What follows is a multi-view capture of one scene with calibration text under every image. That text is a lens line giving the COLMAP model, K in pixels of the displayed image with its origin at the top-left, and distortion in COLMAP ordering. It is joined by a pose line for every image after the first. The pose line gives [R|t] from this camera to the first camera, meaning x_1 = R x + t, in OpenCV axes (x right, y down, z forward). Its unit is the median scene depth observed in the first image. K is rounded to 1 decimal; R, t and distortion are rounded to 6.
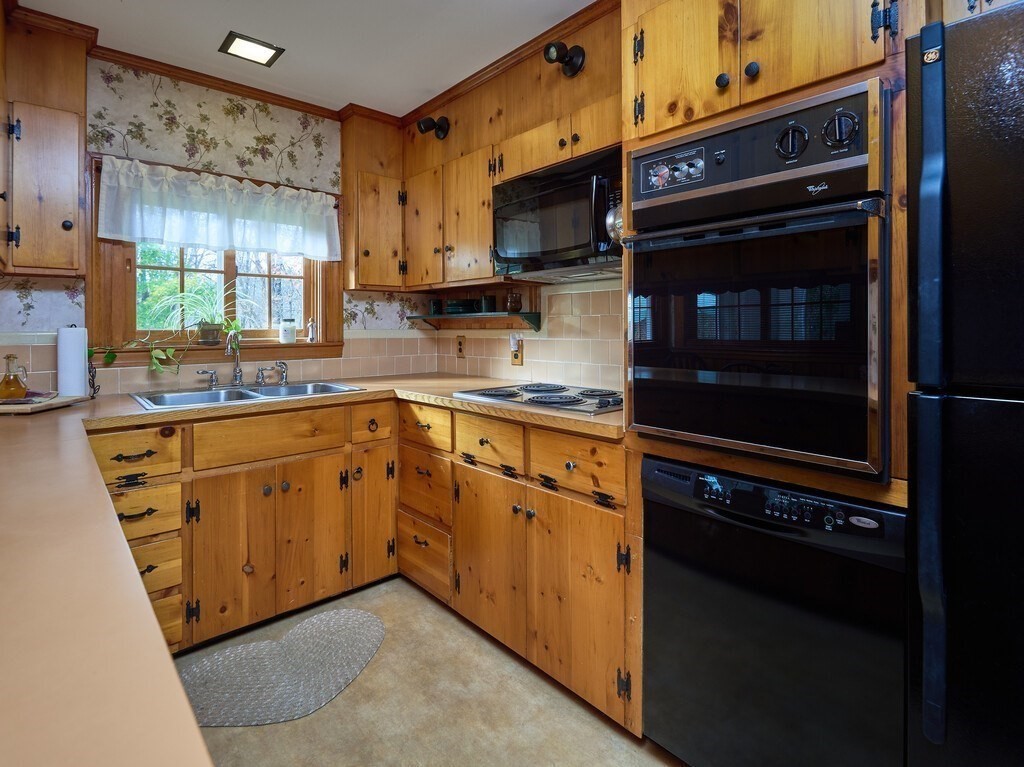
lens RADIAL K [[521.0, 0, 519.5], [0, 521.0, 328.7], [0, 0, 1]] dist [-0.003895, -0.002226]
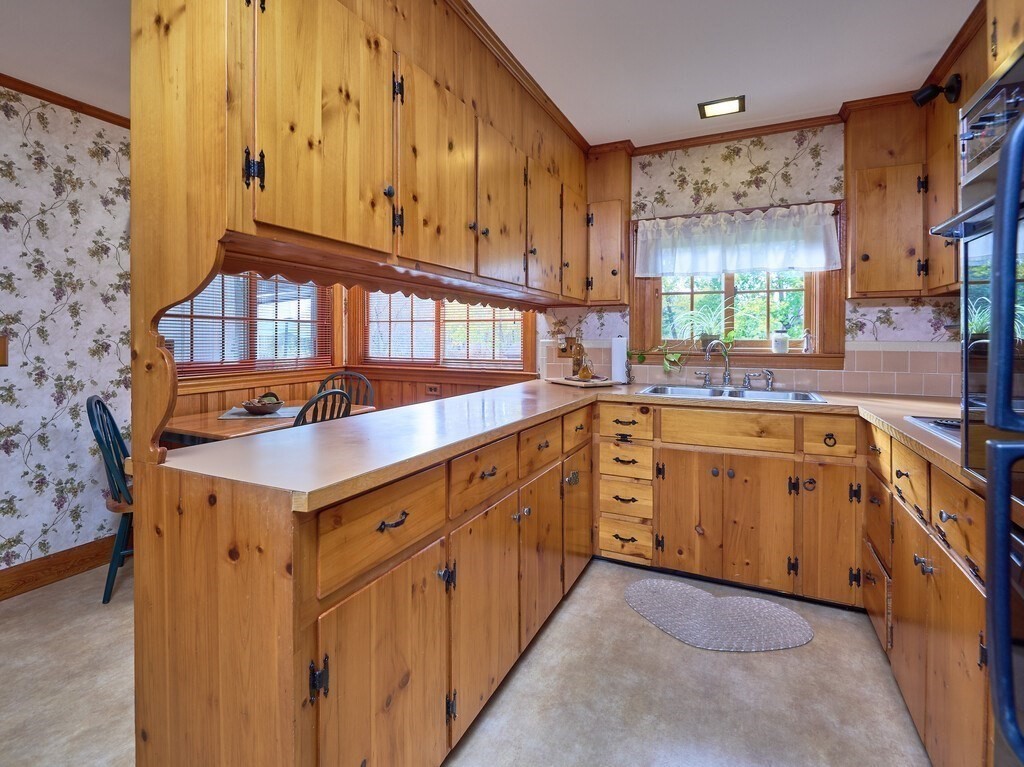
lens RADIAL K [[517.8, 0, 456.8], [0, 517.8, 339.3], [0, 0, 1]] dist [-0.002835, -0.001462]
pose [[0.322684, 0.008383, -0.946470, 0.412936], [-0.005987, 0.999959, 0.006815, -0.003998], [0.946488, 0.003468, 0.322721, 0.033527]]
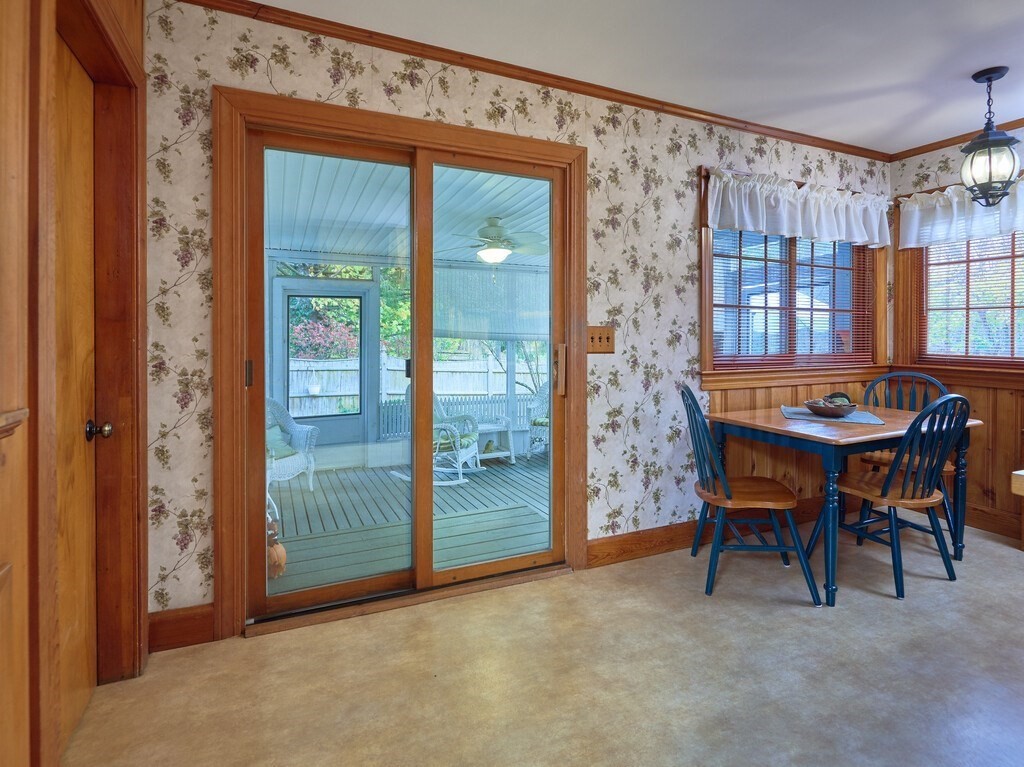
lens RADIAL K [[521.0, 0, 502.0], [0, 521.0, 338.0], [0, 0, 1]] dist [-0.003895, -0.002226]
pose [[-0.309609, 0.009659, -0.950815, 0.316664], [-0.004468, 0.999923, 0.011613, 0.015930], [0.950853, 0.007844, -0.309542, -0.371643]]
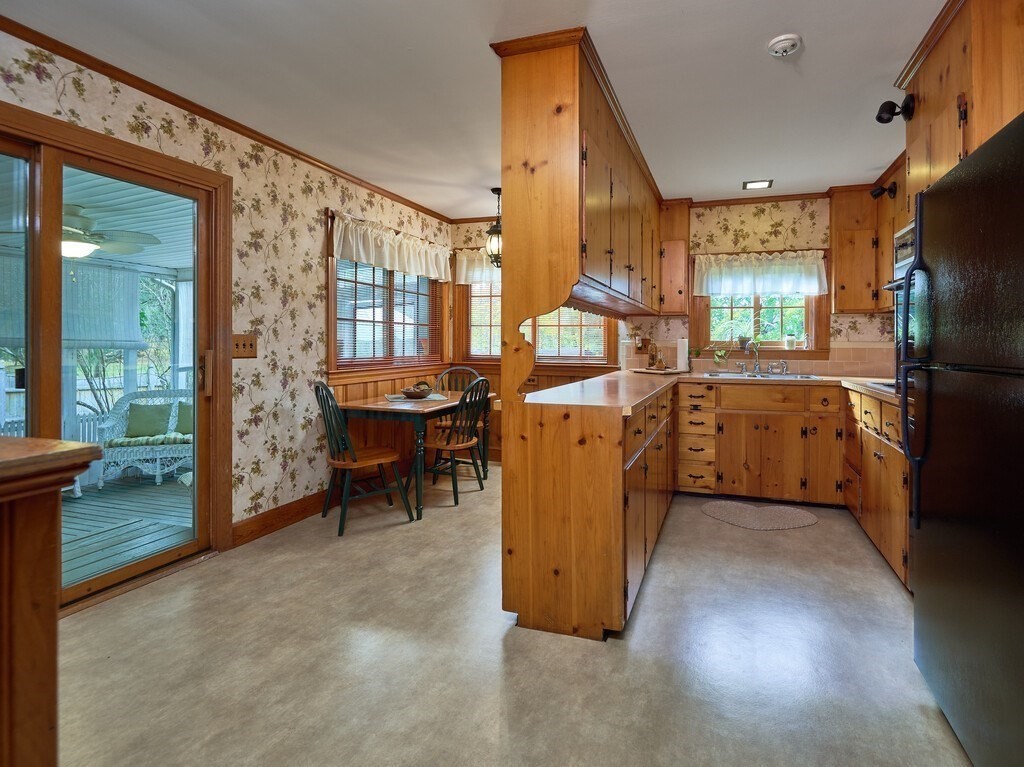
lens RADIAL K [[521.0, 0, 548.6], [0, 521.0, 341.9], [0, 0, 1]] dist [-0.003895, -0.002226]
pose [[0.489461, 0.005884, -0.872005, 0.686010], [-0.009687, 0.999952, 0.001310, 0.012113], [0.871971, 0.007806, 0.489495, -0.495286]]
